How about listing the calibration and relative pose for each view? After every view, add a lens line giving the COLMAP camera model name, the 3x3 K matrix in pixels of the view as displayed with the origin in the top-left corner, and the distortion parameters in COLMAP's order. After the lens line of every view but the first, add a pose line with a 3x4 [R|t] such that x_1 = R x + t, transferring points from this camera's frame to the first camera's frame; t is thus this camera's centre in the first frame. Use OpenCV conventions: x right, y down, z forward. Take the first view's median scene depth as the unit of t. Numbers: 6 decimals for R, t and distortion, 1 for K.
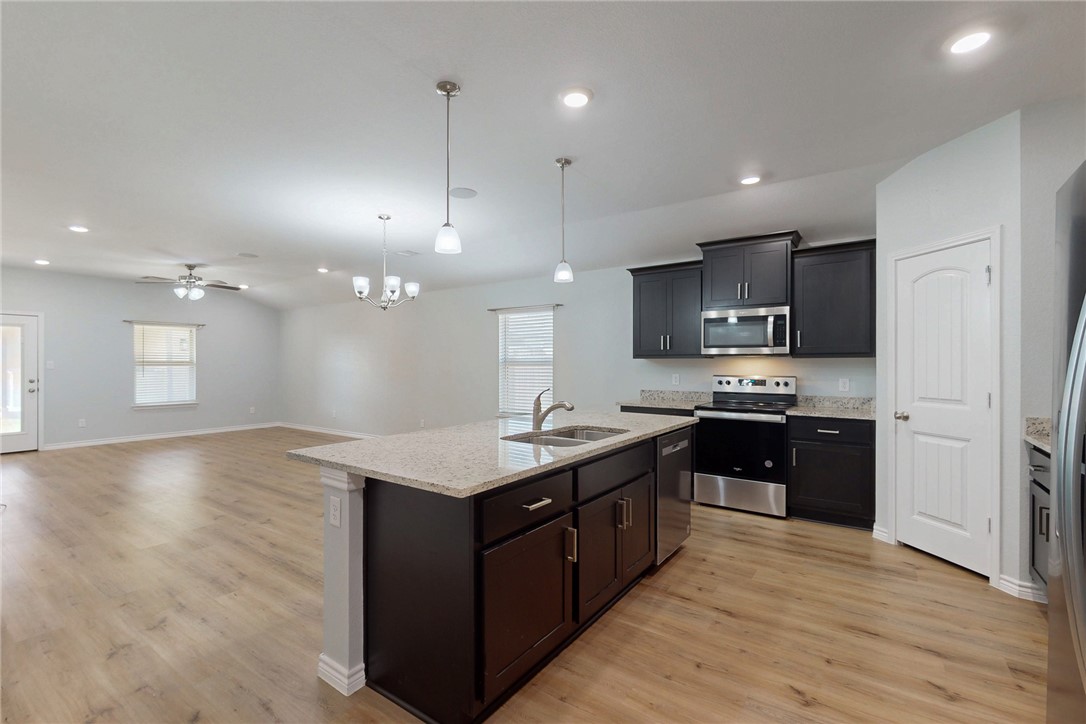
lens RADIAL K [[486.8, 0, 542.0], [0, 486.8, 362.3], [0, 0, 1]] dist [-0.004640, -0.000705]
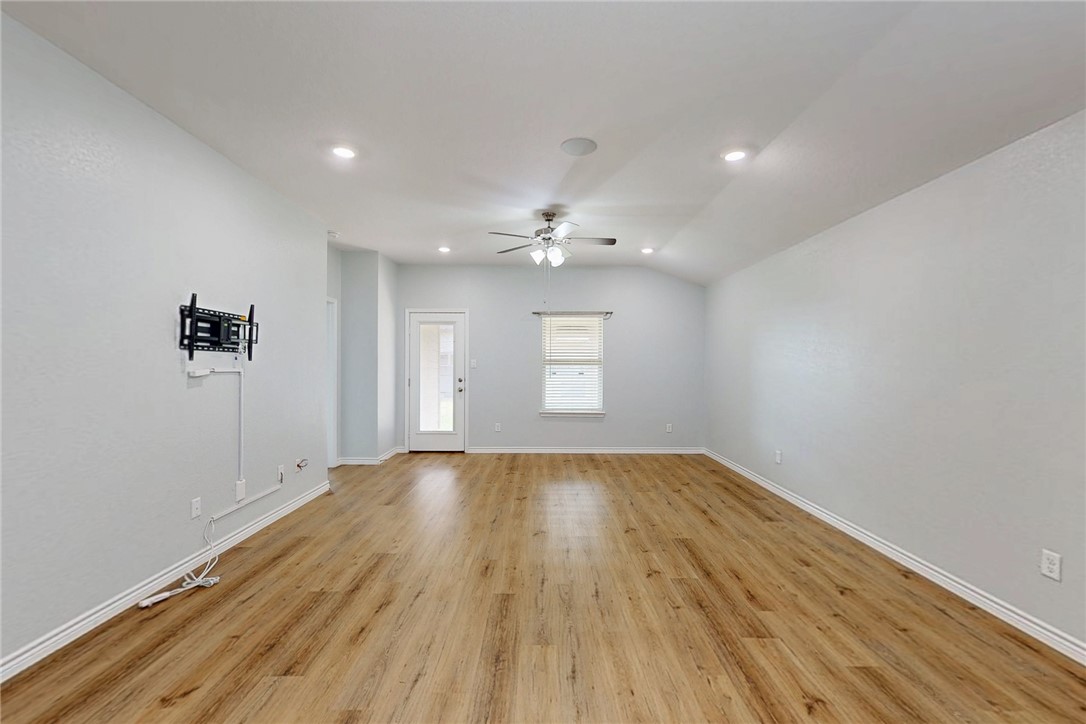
lens RADIAL K [[486.8, 0, 548.8], [0, 486.8, 362.7], [0, 0, 1]] dist [-0.004640, -0.000705]
pose [[0.608010, -0.005912, -0.793907, -0.156009], [-0.002504, 0.999953, -0.009364, 0.011663], [0.793925, 0.007681, 0.607967, 0.494726]]
